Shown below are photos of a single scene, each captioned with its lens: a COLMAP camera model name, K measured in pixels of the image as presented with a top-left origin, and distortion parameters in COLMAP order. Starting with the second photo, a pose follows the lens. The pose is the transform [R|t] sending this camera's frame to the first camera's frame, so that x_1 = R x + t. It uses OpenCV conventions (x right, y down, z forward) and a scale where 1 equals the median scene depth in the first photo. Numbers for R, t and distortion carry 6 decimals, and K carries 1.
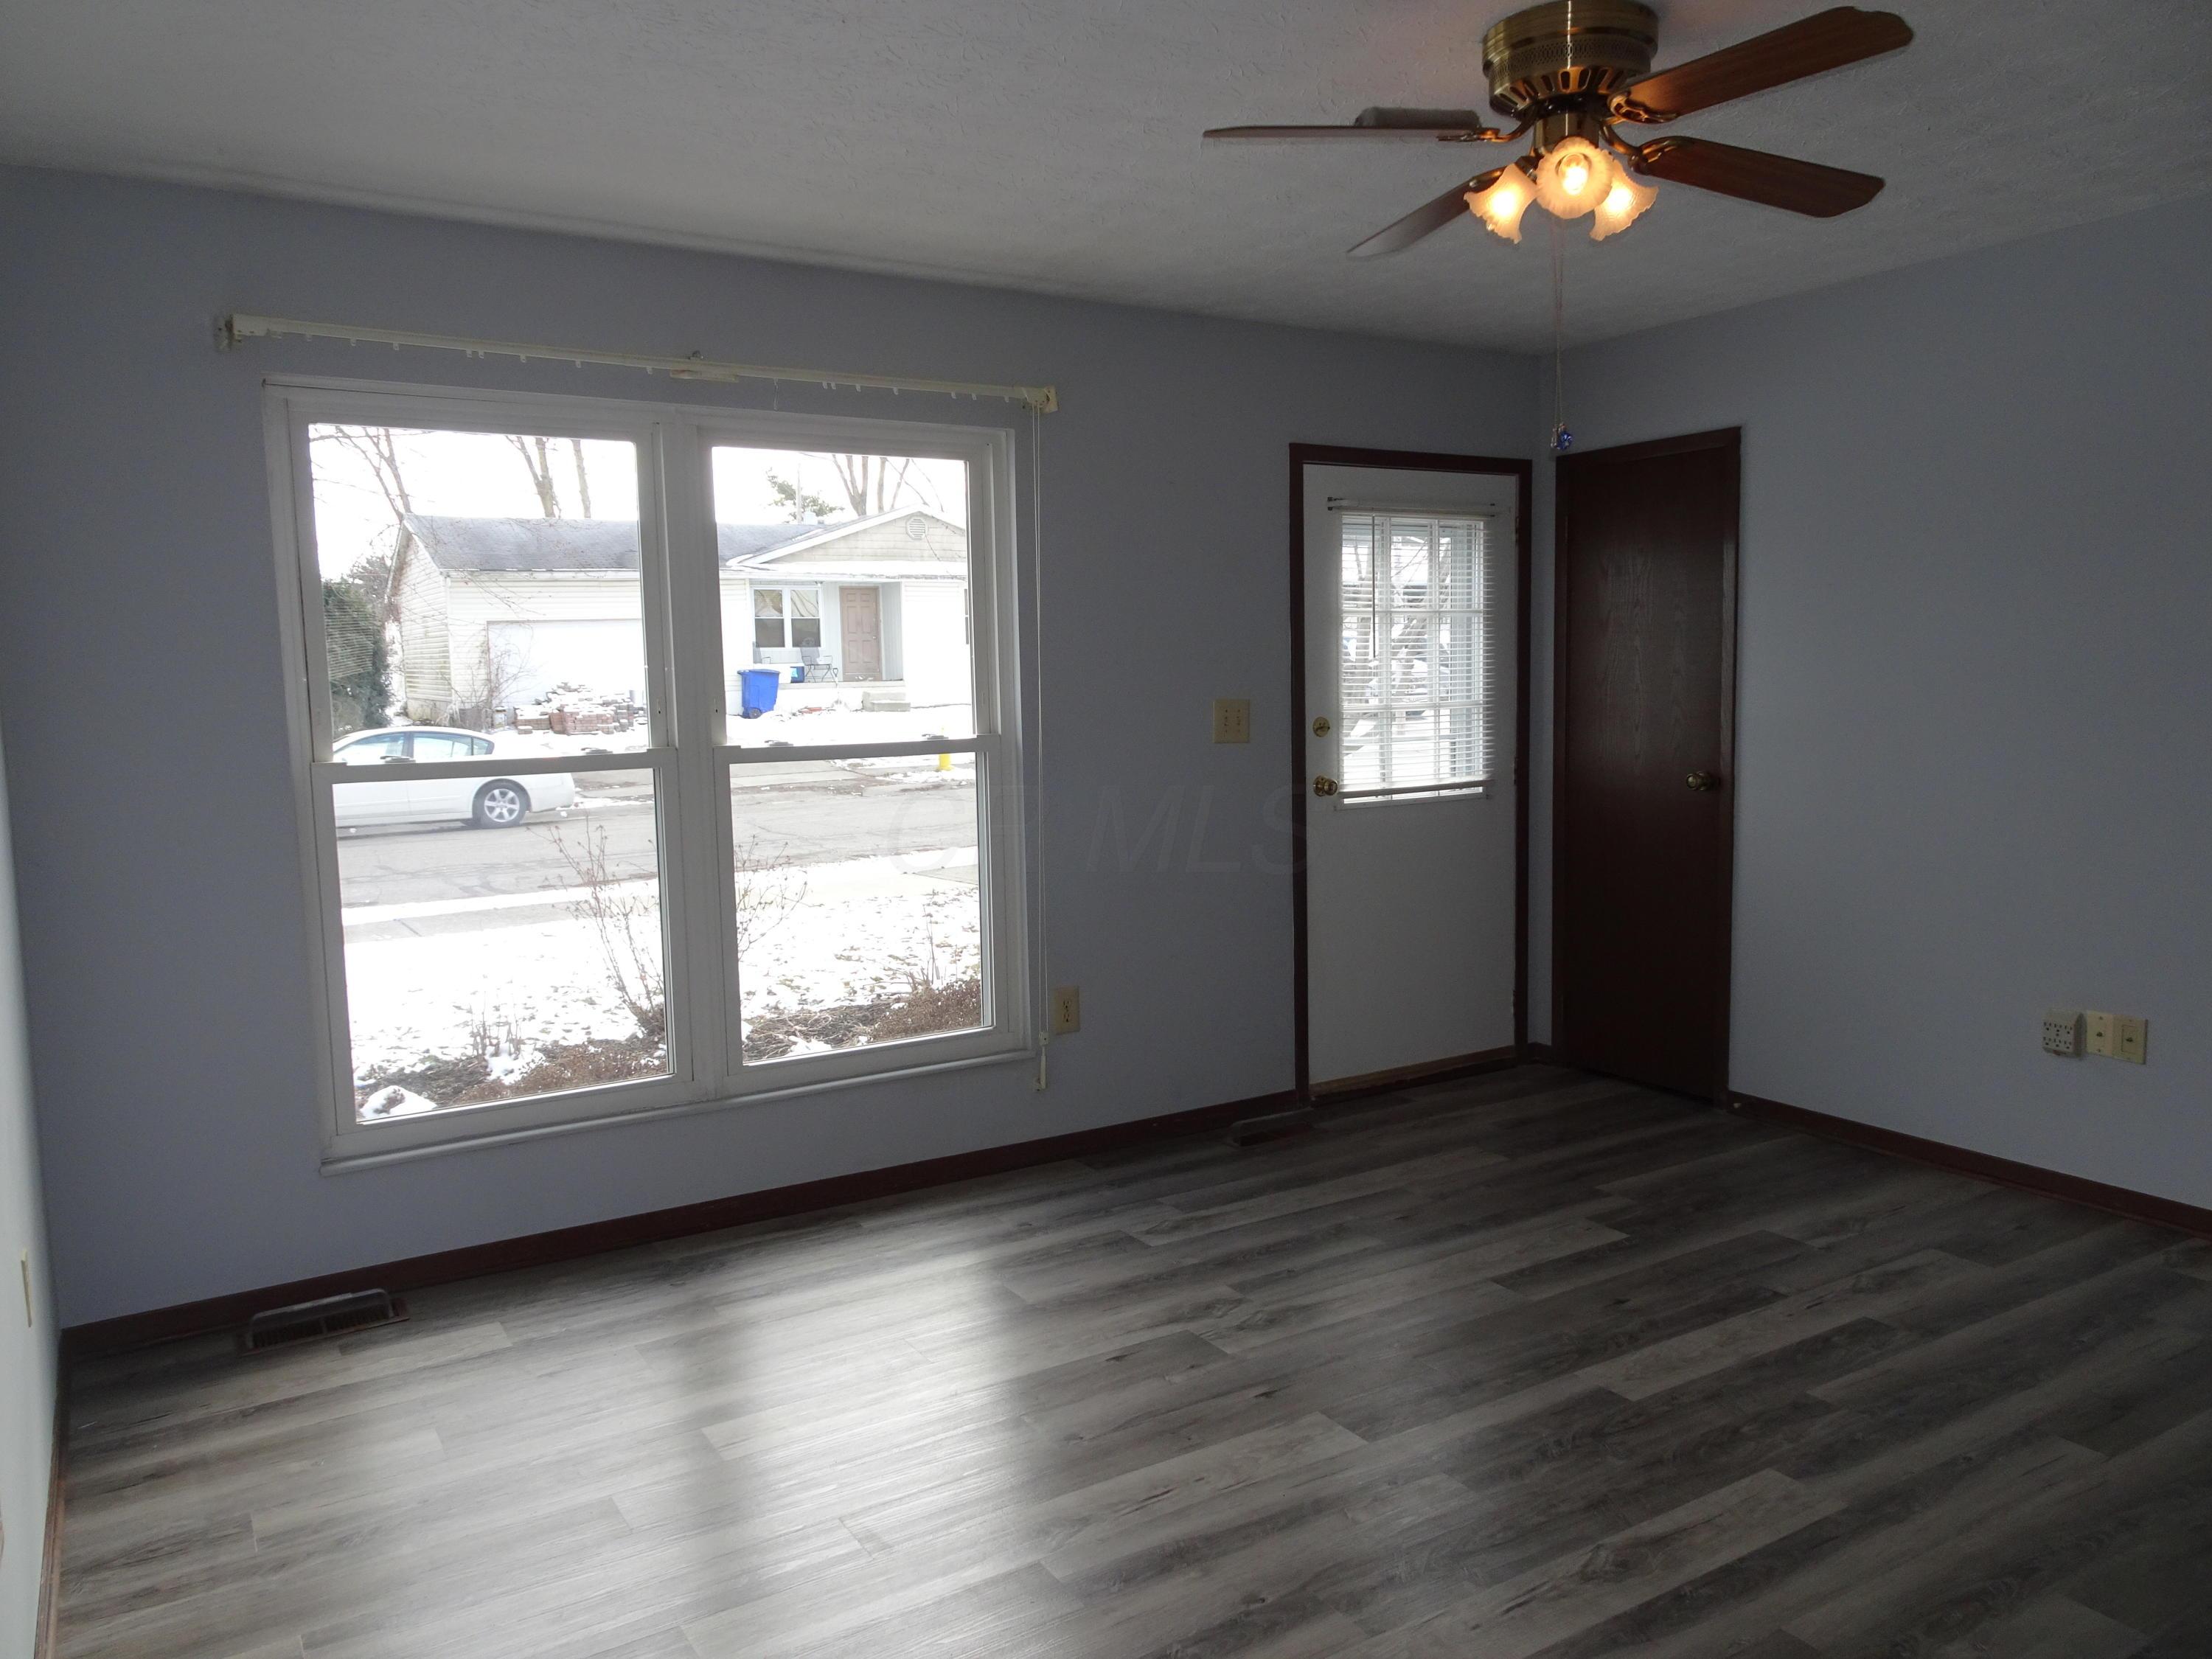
lens RADIAL K [[1591.9, 0, 1100.4], [0, 1591.9, 840.8], [0, 0, 1]] dist [0.024270, -0.009438]
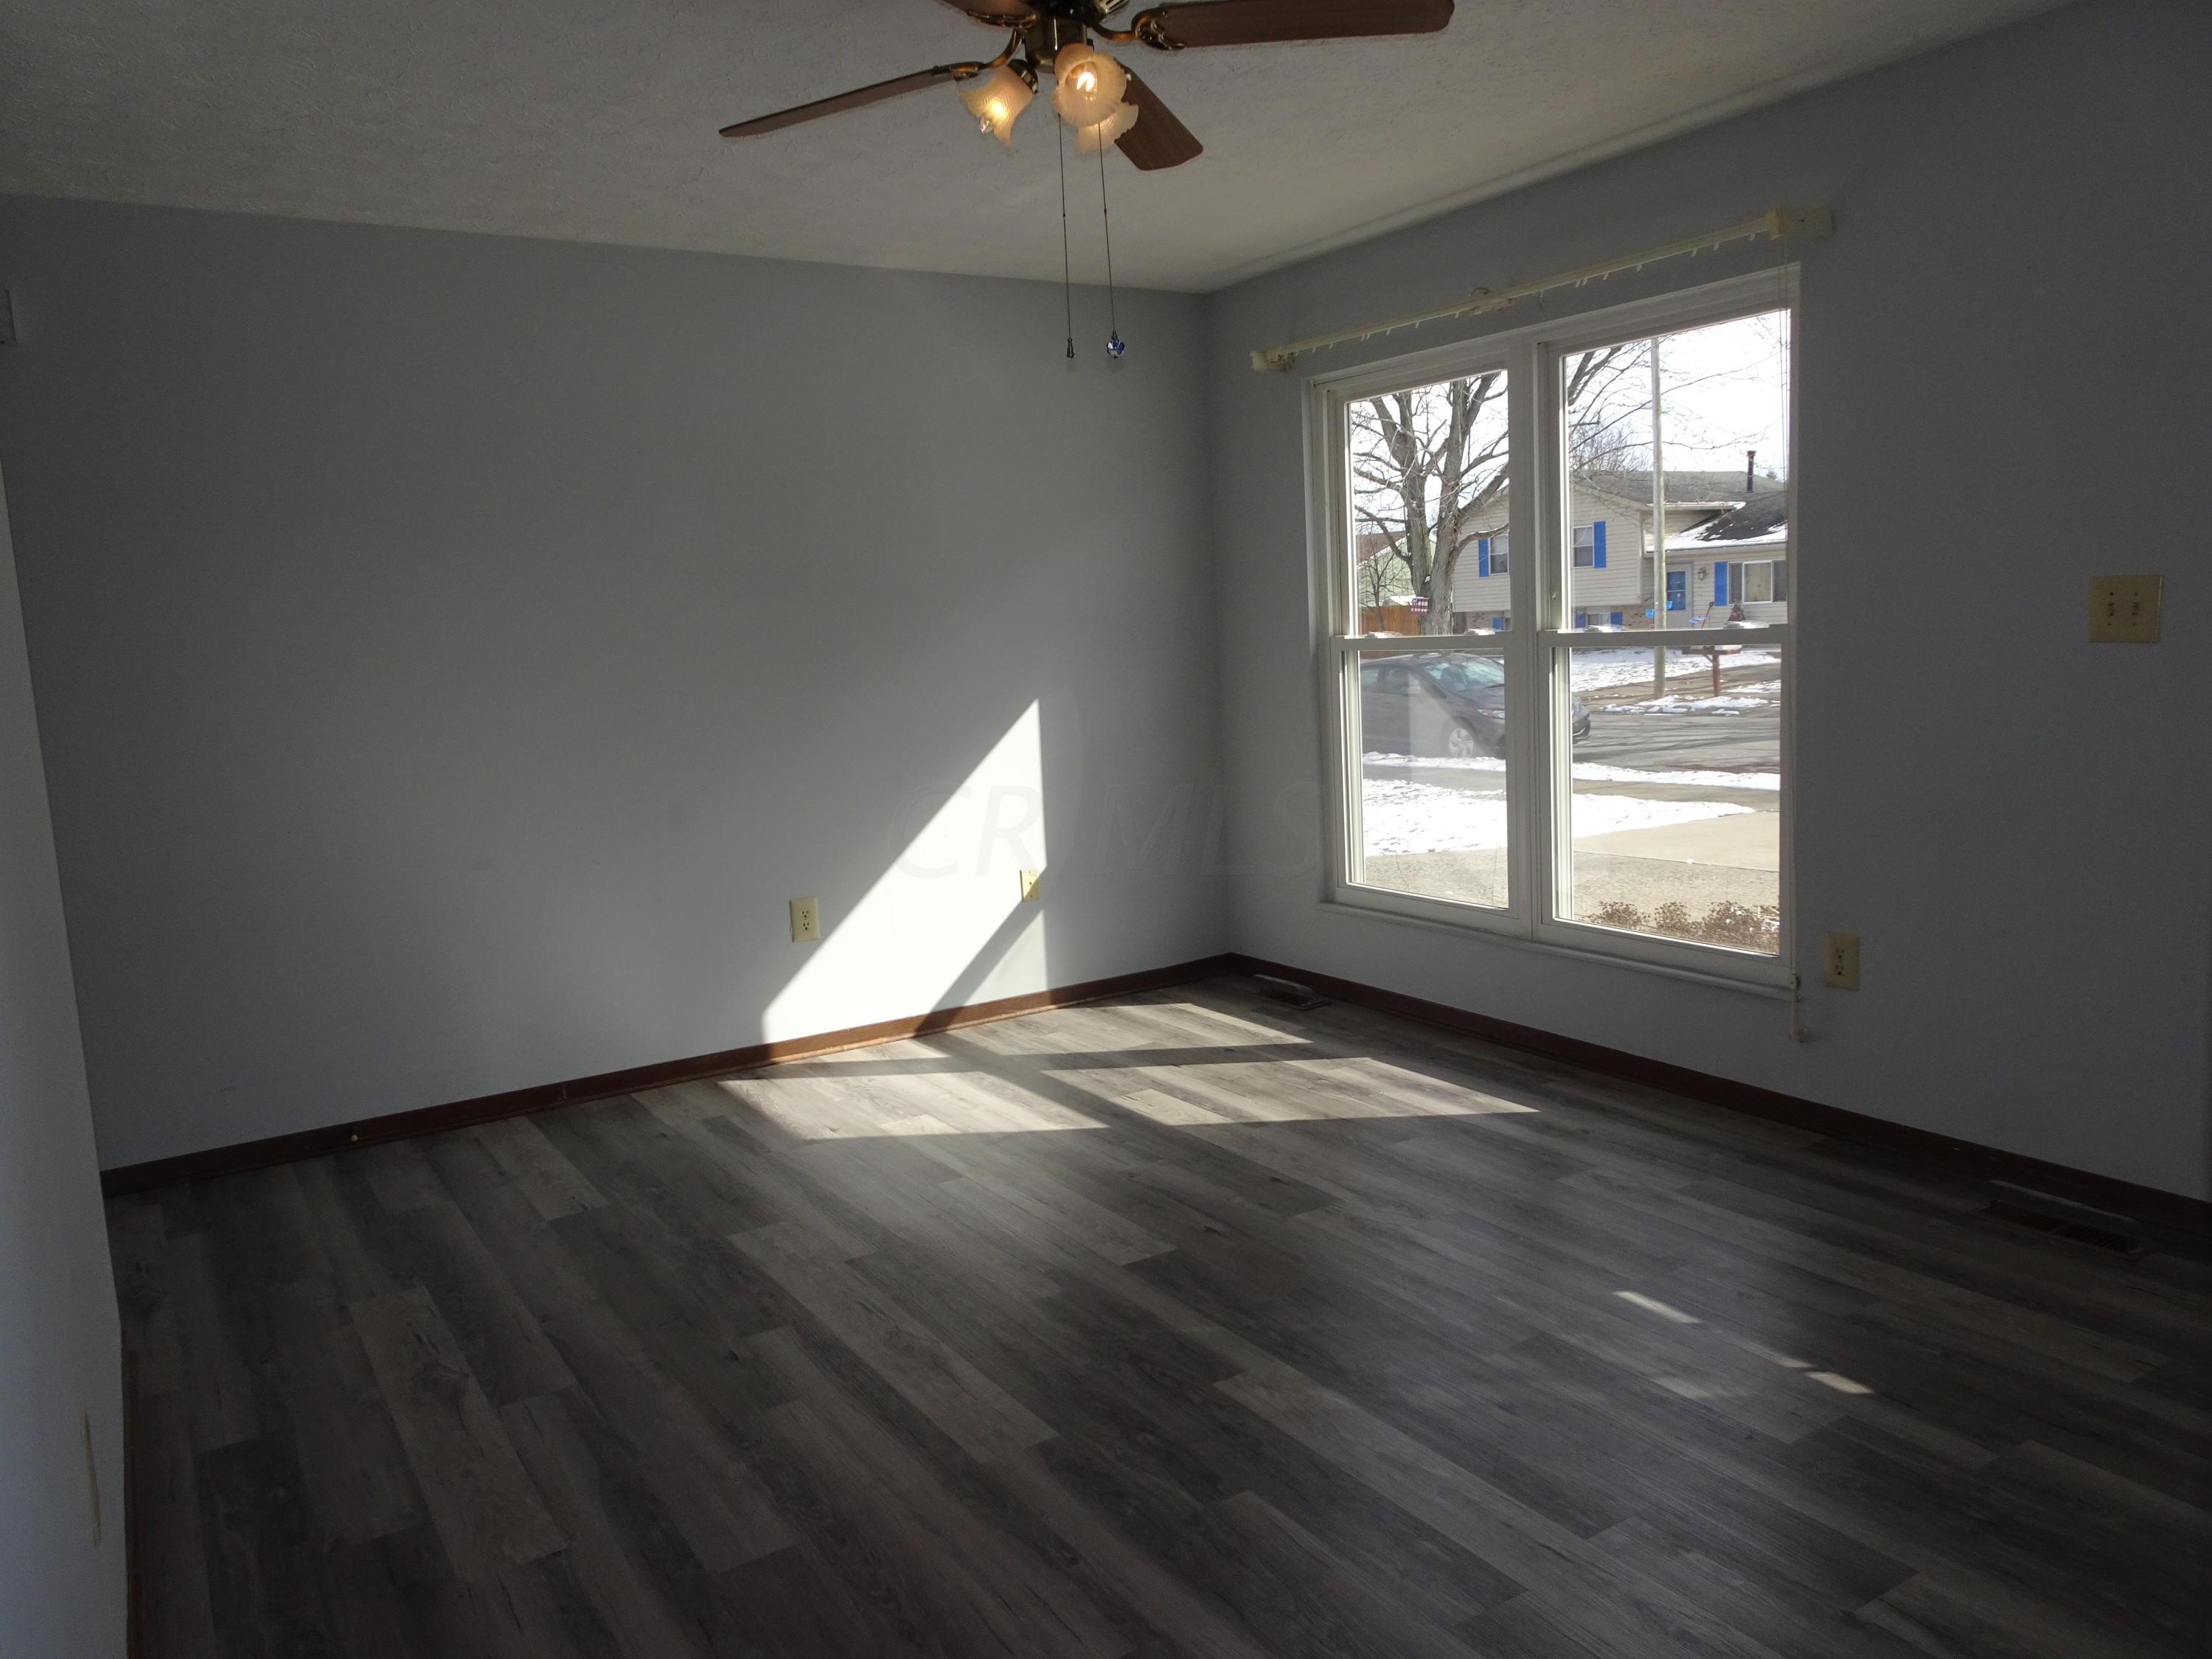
lens RADIAL K [[1591.9, 0, 1103.3], [0, 1591.9, 815.0], [0, 0, 1]] dist [0.024270, -0.009438]
pose [[0.016128, 0.142302, -0.989692, 1.100863], [-0.061257, 0.988102, 0.141075, -0.086853], [0.997992, 0.058350, 0.024653, 0.834340]]
